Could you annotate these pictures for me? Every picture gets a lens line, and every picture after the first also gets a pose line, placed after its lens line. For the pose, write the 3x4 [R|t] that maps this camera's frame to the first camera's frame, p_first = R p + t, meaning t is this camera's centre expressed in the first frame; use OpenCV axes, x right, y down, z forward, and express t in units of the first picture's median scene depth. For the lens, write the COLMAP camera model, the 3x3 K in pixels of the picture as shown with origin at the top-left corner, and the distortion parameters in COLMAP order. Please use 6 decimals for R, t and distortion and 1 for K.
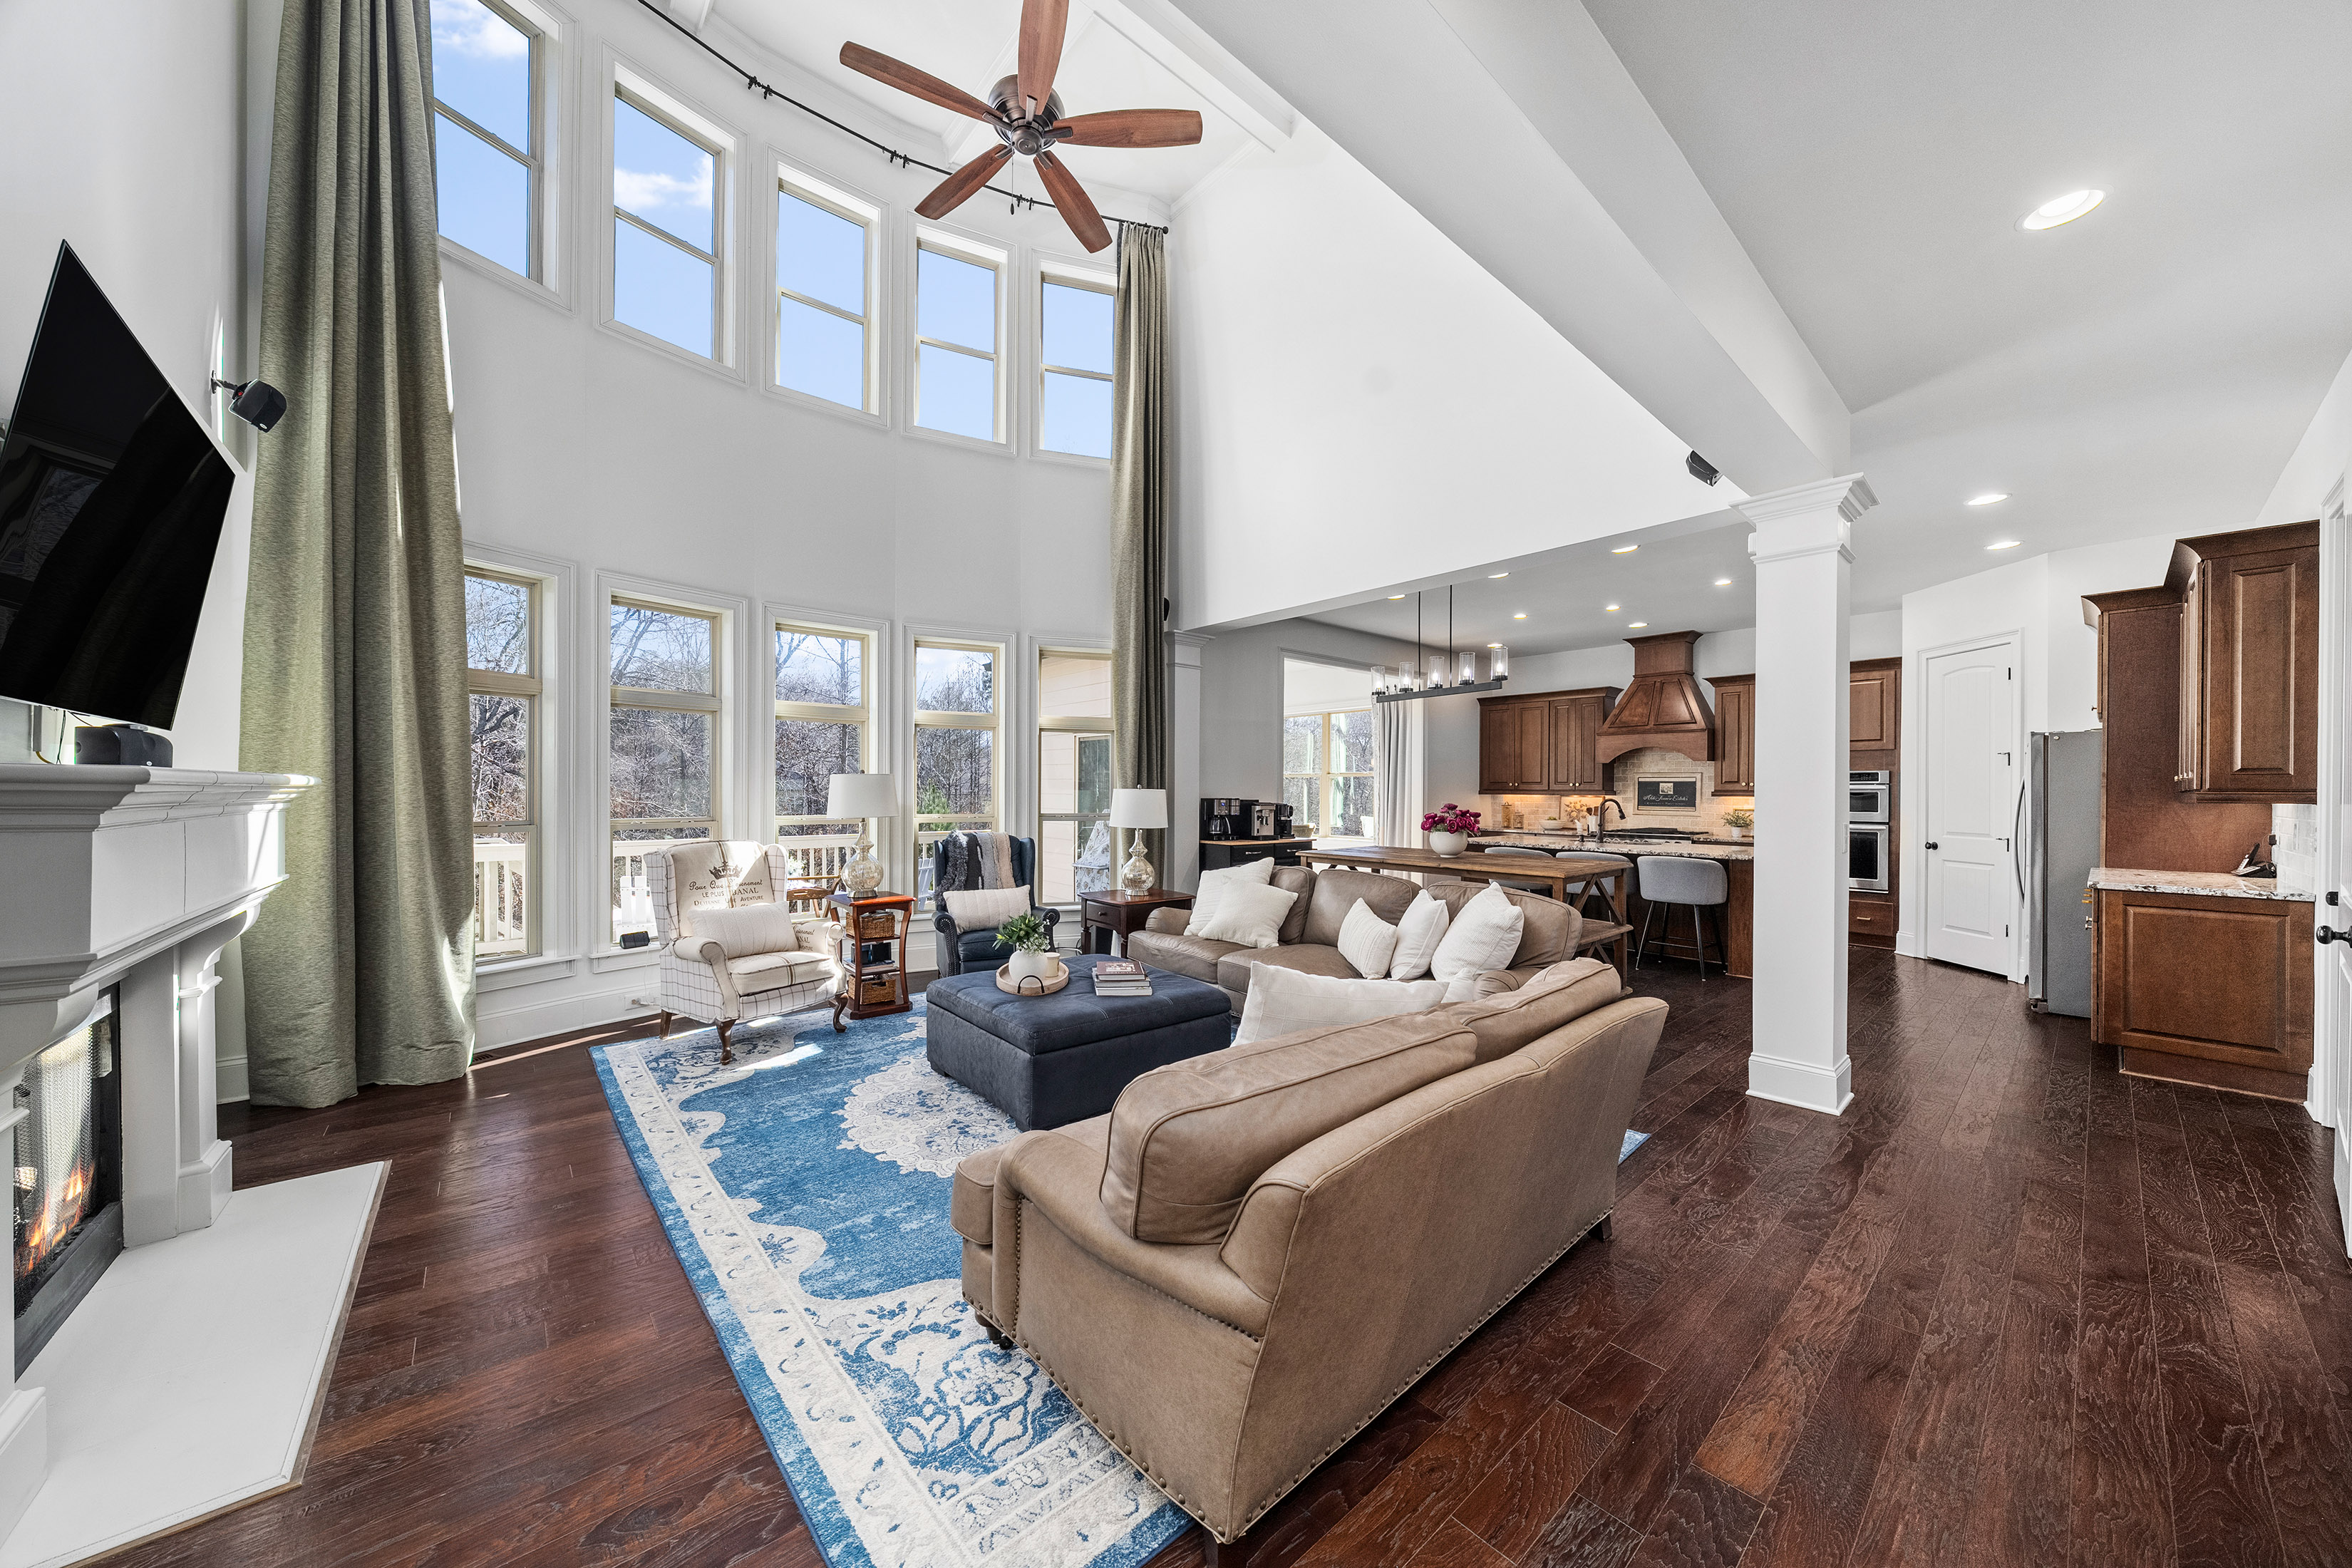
lens RADIAL K [[800.1, 0, 1178.2], [0, 800.1, 792.3], [0, 0, 1]] dist [-0.000722, -0.000087]
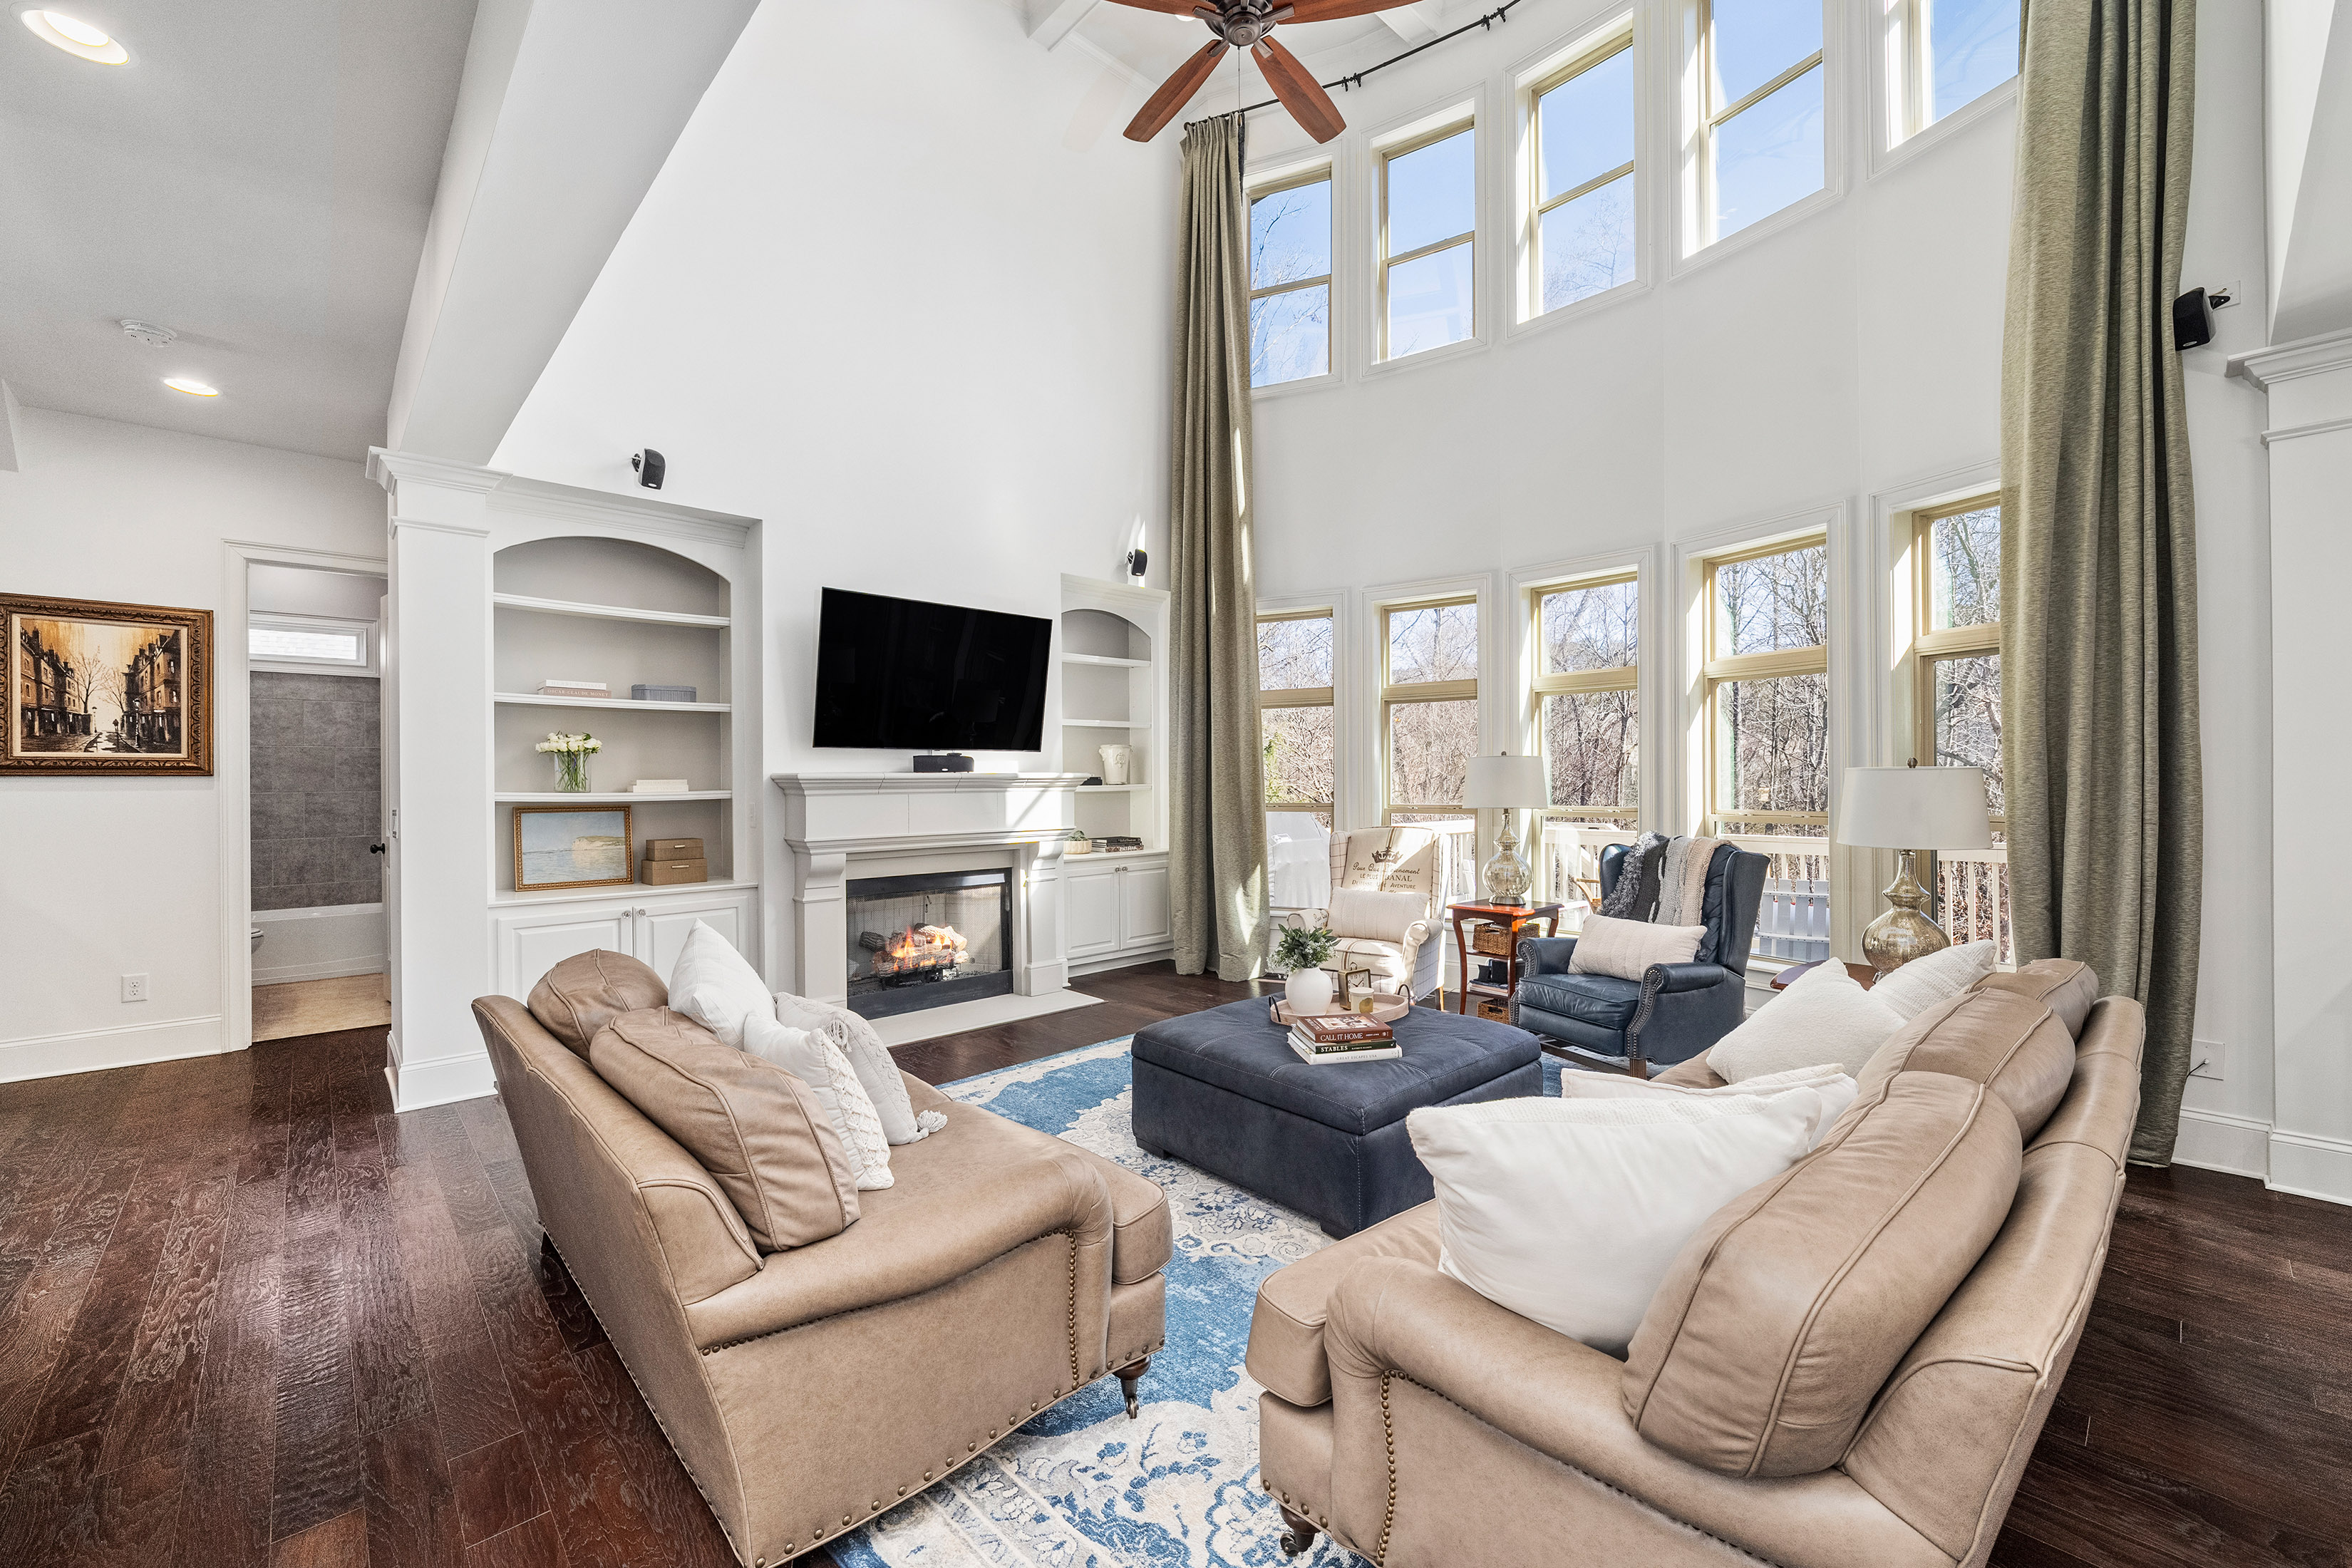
lens RADIAL K [[934.4, 0, 1172.6], [0, 934.4, 790.0], [0, 0, 1]] dist [-0.012427, -0.000107]
pose [[0.043227, 0.001471, -0.999064, 0.732203], [0.004640, 0.999988, 0.001673, 0.011490], [0.999054, -0.004708, 0.043220, 0.797080]]
